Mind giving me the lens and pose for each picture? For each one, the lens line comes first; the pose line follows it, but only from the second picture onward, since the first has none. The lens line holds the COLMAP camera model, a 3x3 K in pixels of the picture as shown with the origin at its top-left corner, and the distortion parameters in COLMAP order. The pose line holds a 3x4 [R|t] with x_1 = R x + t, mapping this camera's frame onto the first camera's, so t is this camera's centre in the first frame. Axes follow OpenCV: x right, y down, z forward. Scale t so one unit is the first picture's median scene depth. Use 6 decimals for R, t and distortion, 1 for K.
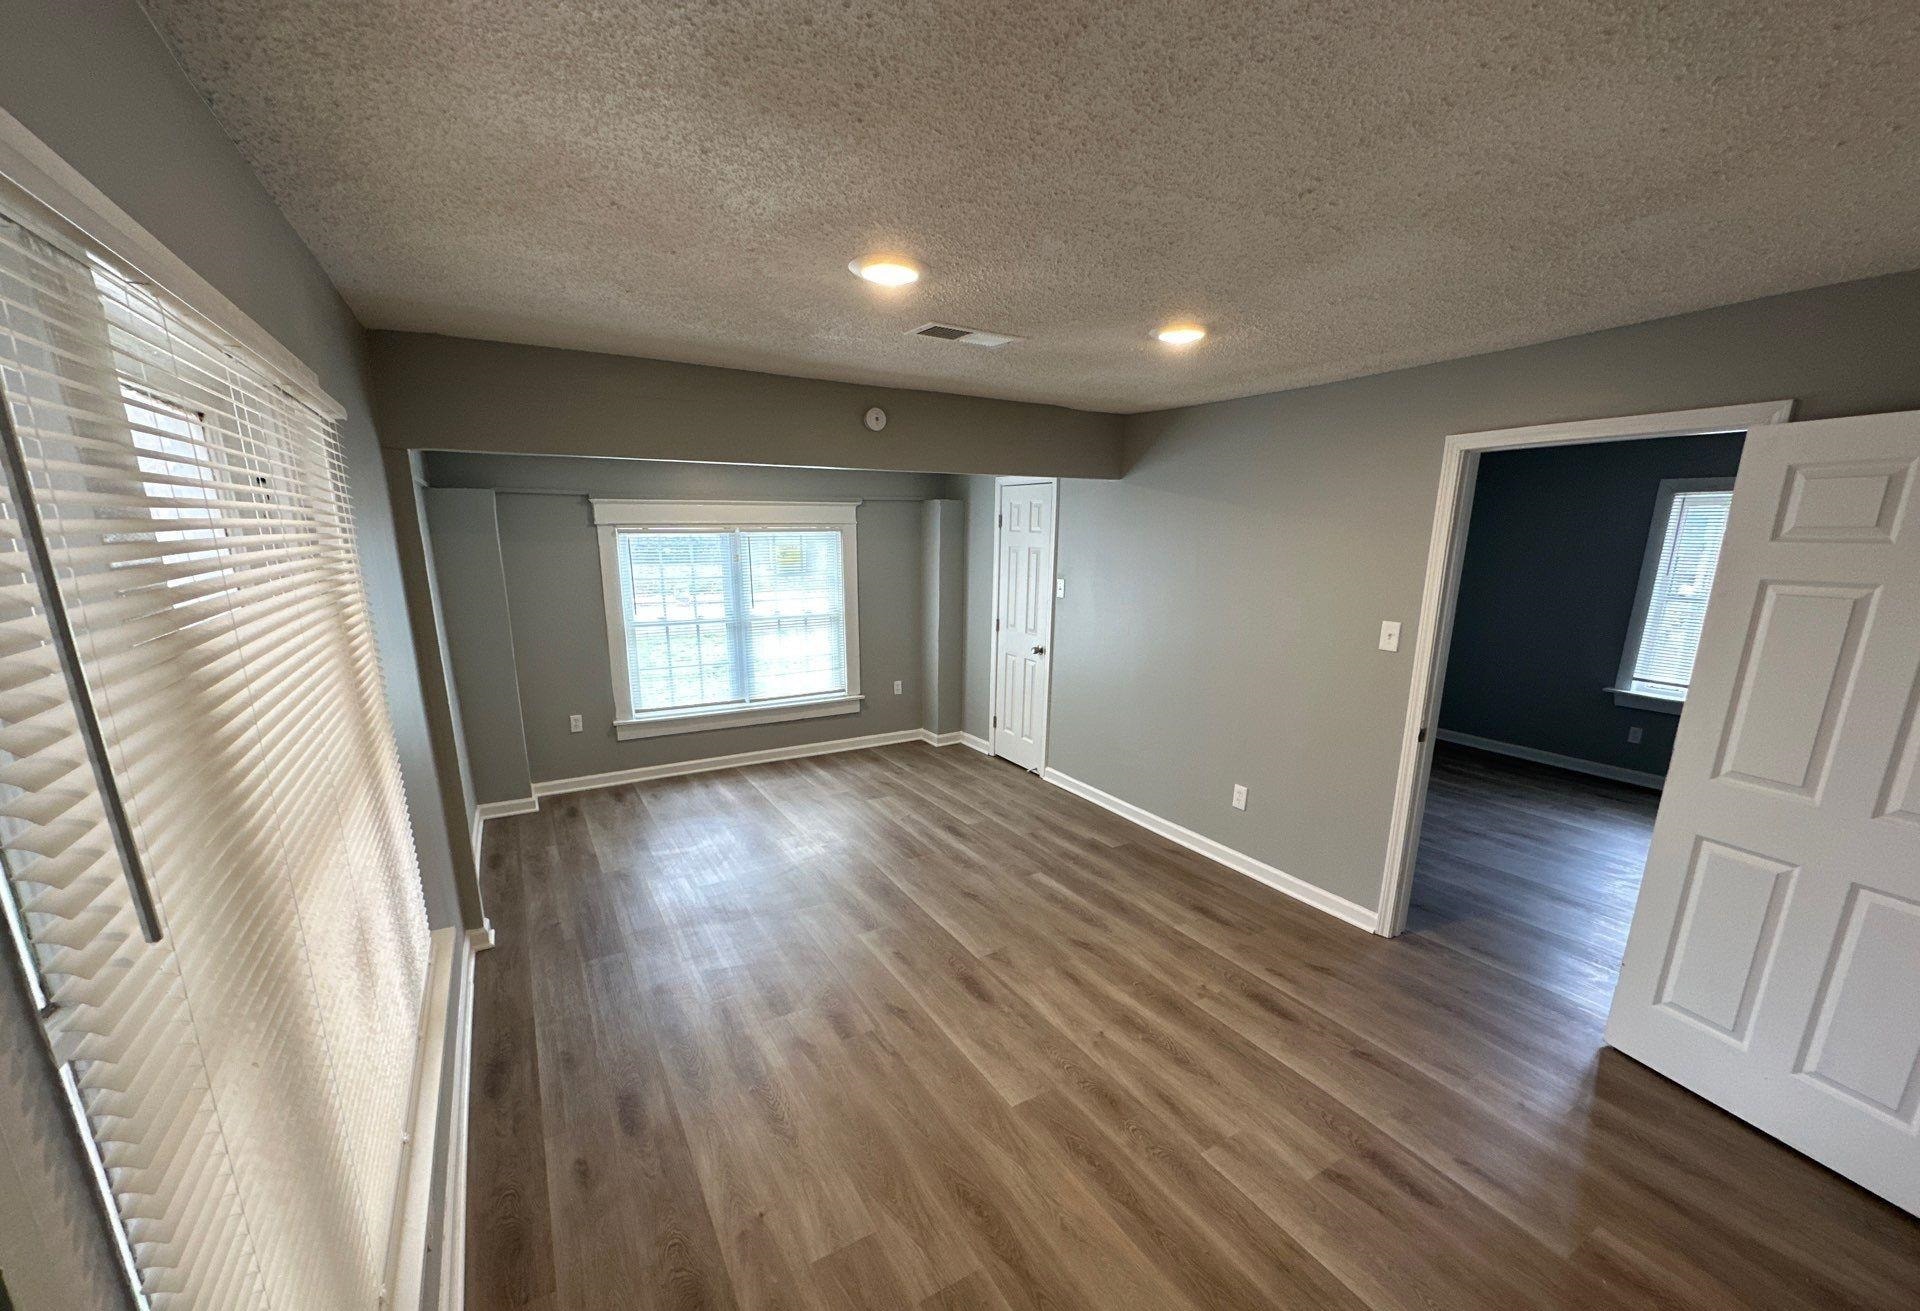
lens RADIAL K [[771.9, 0, 959.6], [0, 771.9, 725.4], [0, 0, 1]] dist [-0.001934, -0.000343]
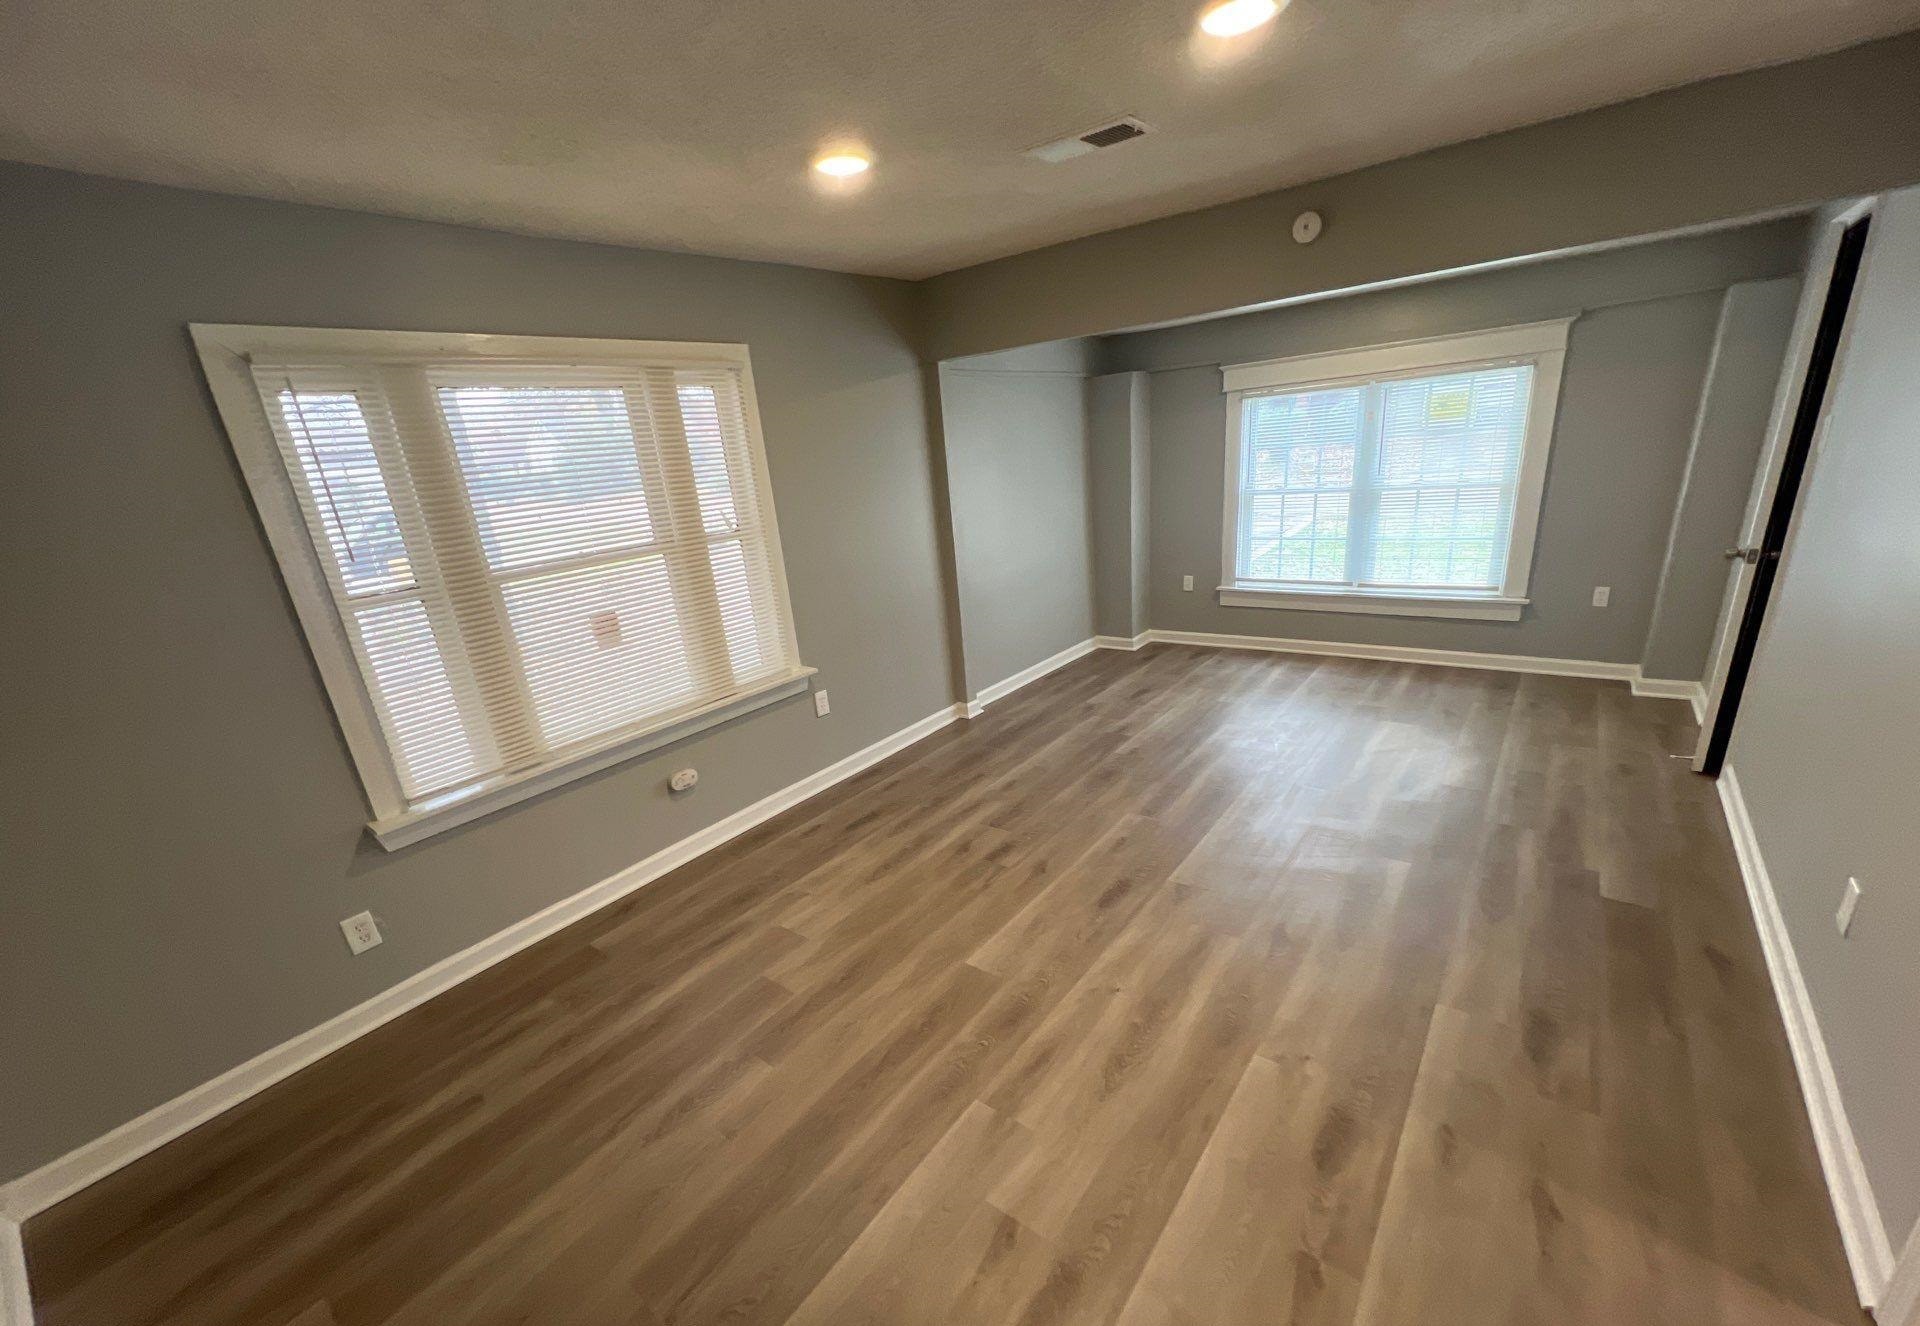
lens RADIAL K [[767.2, 0, 960.0], [0, 767.2, 728.1], [0, 0, 1]] dist [0.001910, -0.001003]
pose [[0.364157, 0.290466, -0.884884, 0.422728], [-0.138952, 0.956432, 0.256768, -0.040740], [0.920914, 0.029452, 0.388652, 0.265105]]
